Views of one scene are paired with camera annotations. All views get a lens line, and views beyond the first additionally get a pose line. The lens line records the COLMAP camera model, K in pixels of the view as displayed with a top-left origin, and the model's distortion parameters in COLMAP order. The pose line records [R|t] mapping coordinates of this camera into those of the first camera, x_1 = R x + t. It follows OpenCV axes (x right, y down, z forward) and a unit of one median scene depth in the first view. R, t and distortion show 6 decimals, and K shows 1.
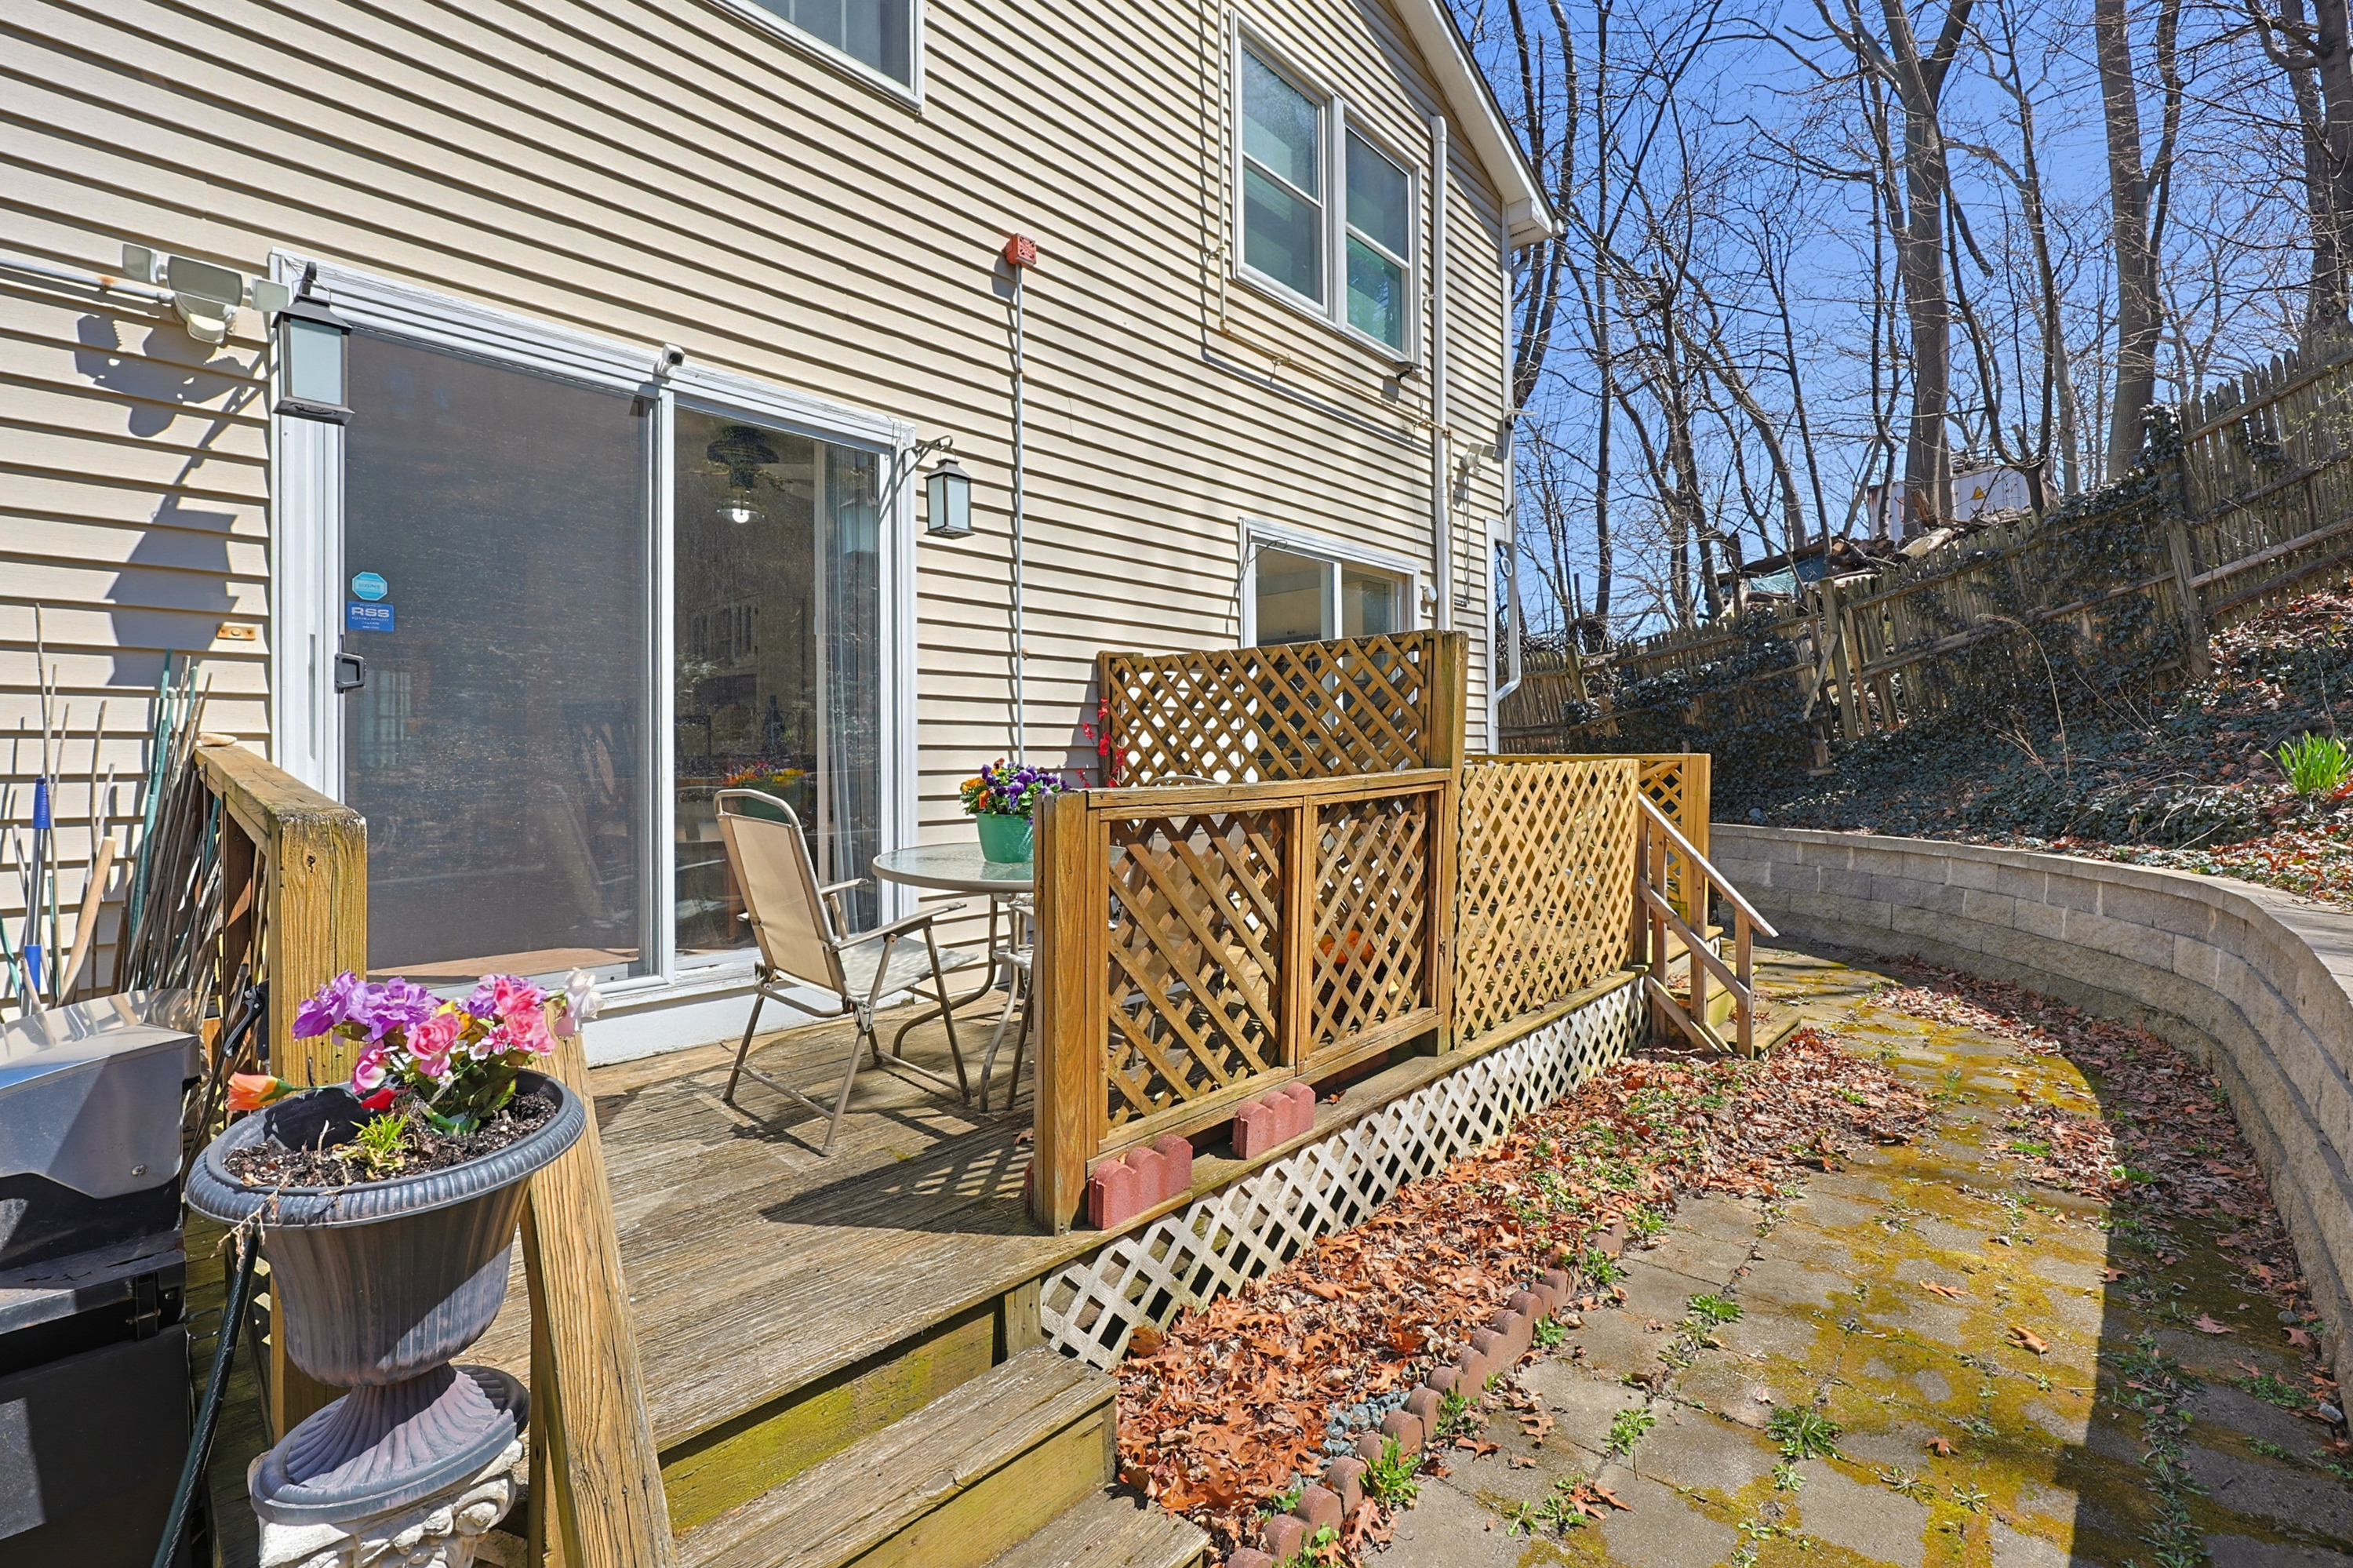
lens RADIAL K [[982.8, 0, 1217.4], [0, 982.8, 789.8], [0, 0, 1]] dist [-0.002239, -0.000282]
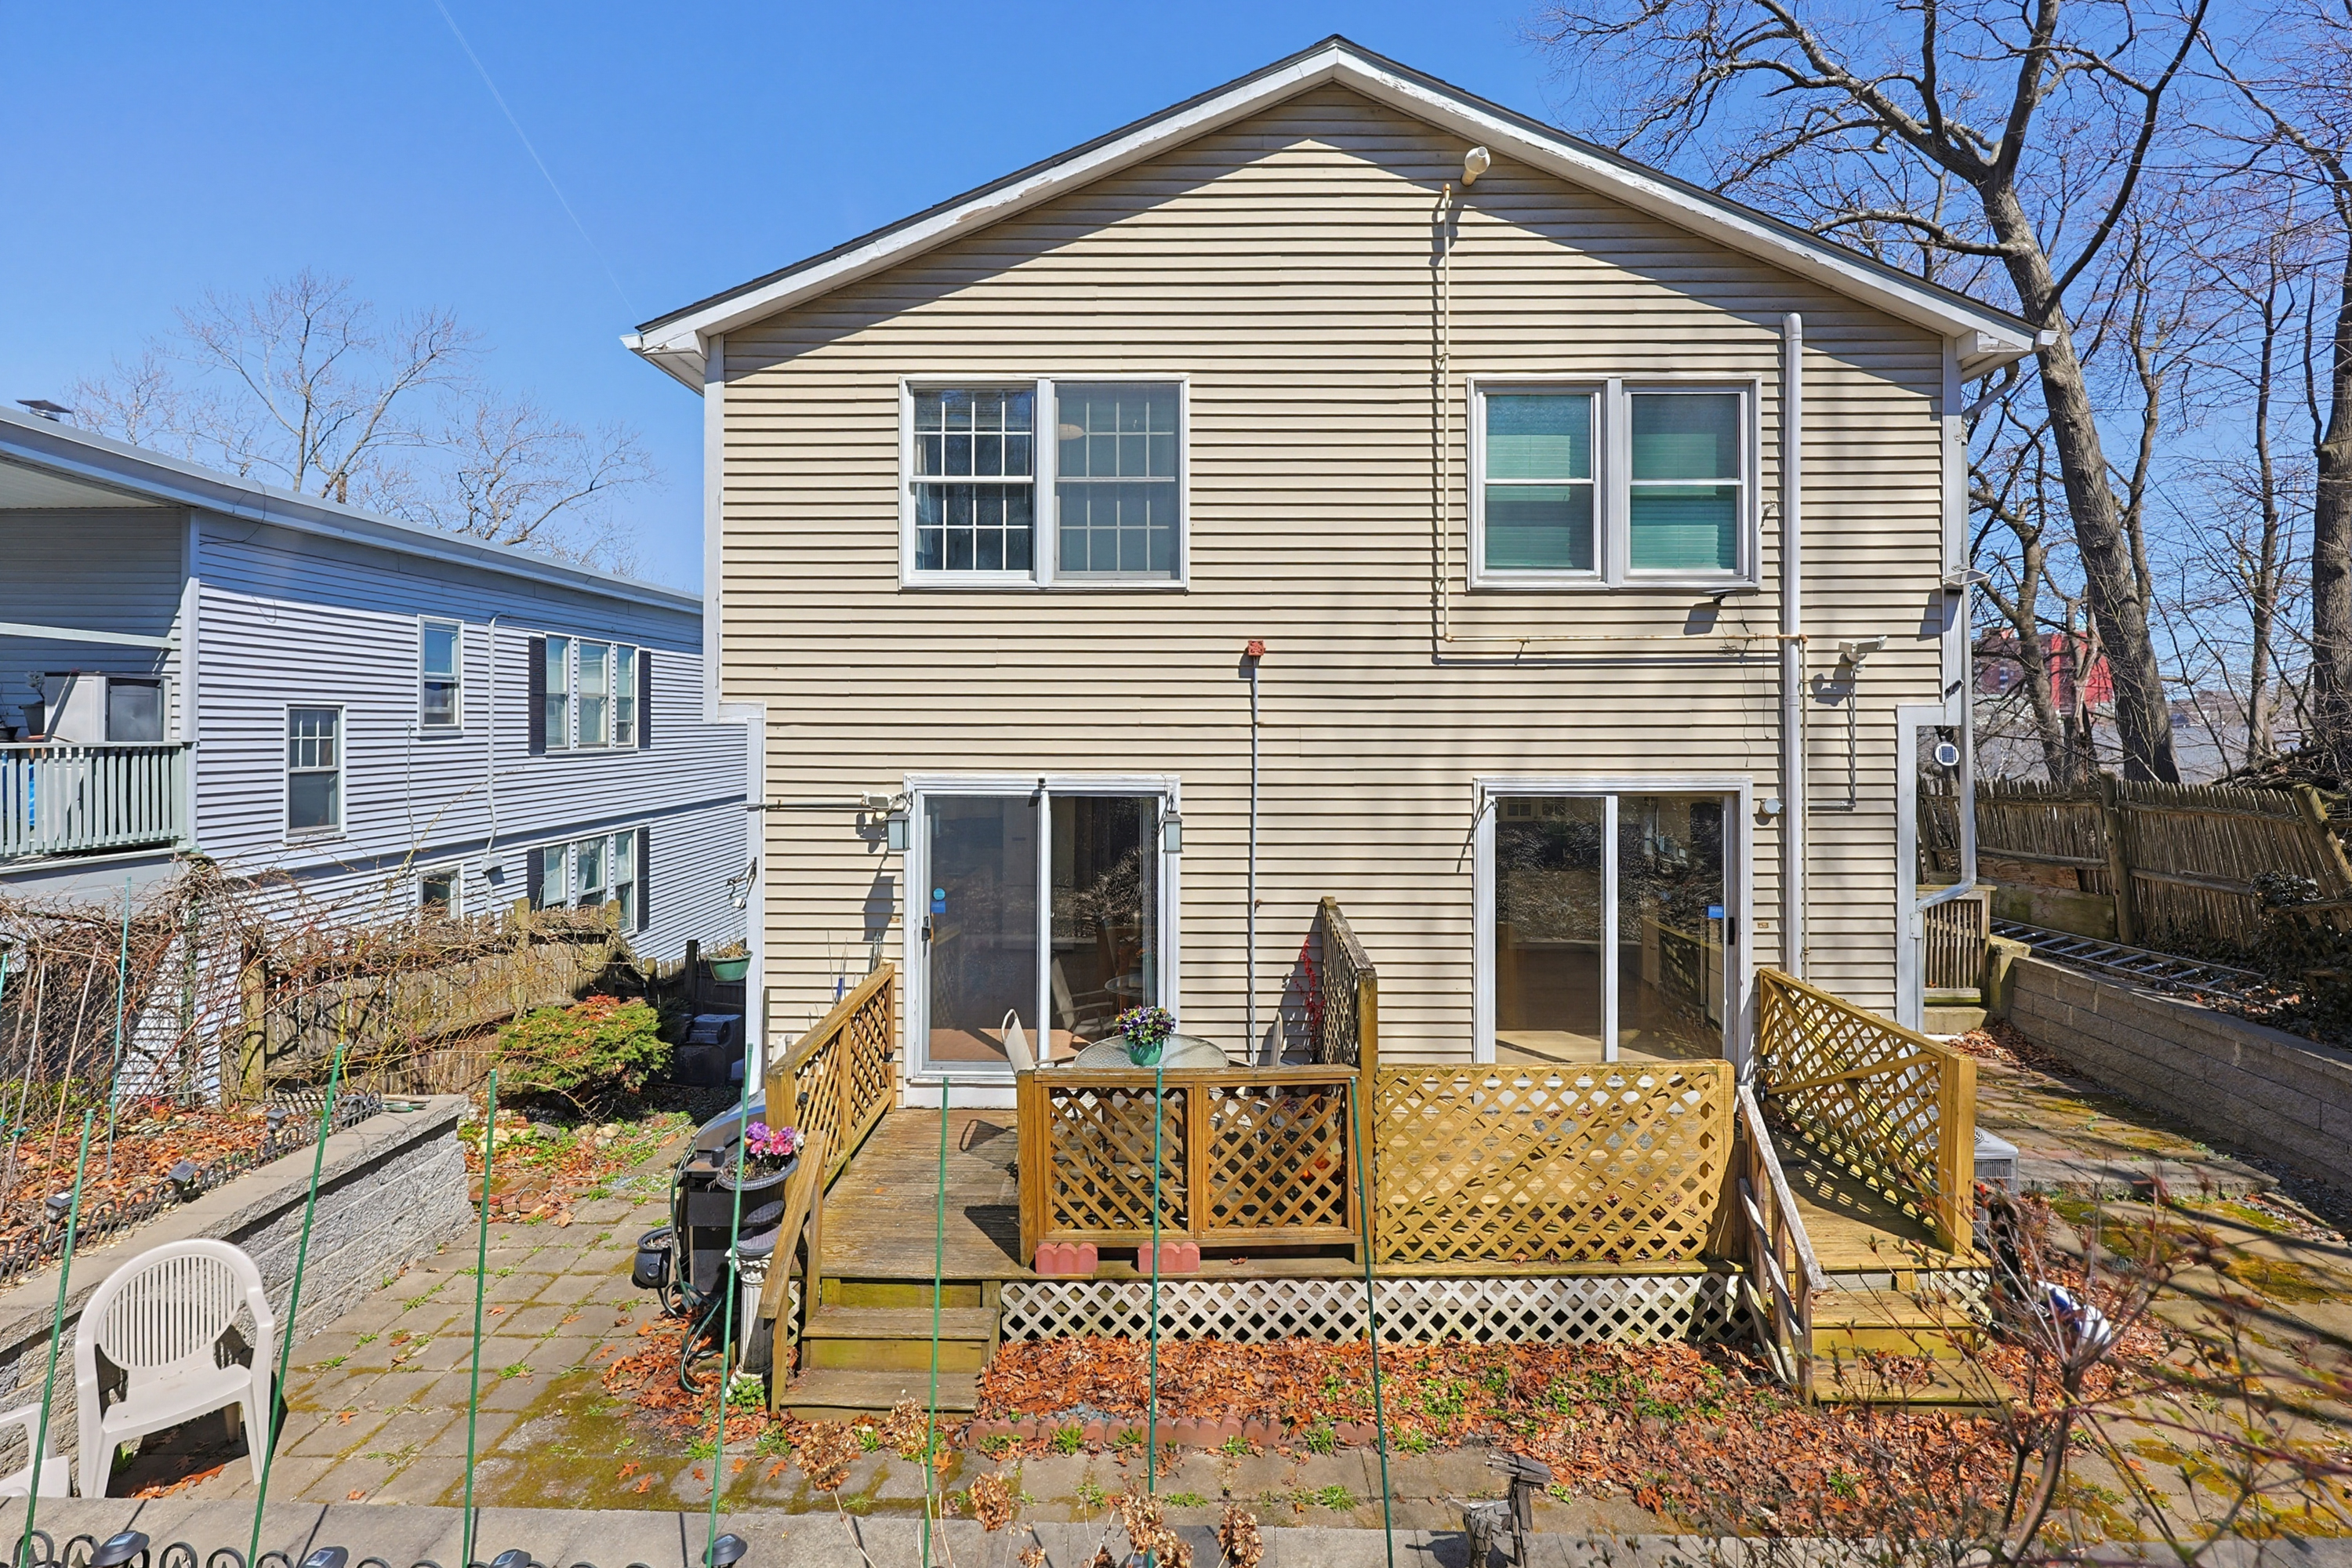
lens RADIAL K [[982.3, 0, 1216.8], [0, 982.3, 789.8], [0, 0, 1]] dist [-0.002239, -0.000282]
pose [[0.677368, 0.047353, -0.734118, 1.186618], [-0.032471, 0.998878, 0.034469, -0.494145], [0.734927, 0.000489, 0.678146, -0.124146]]
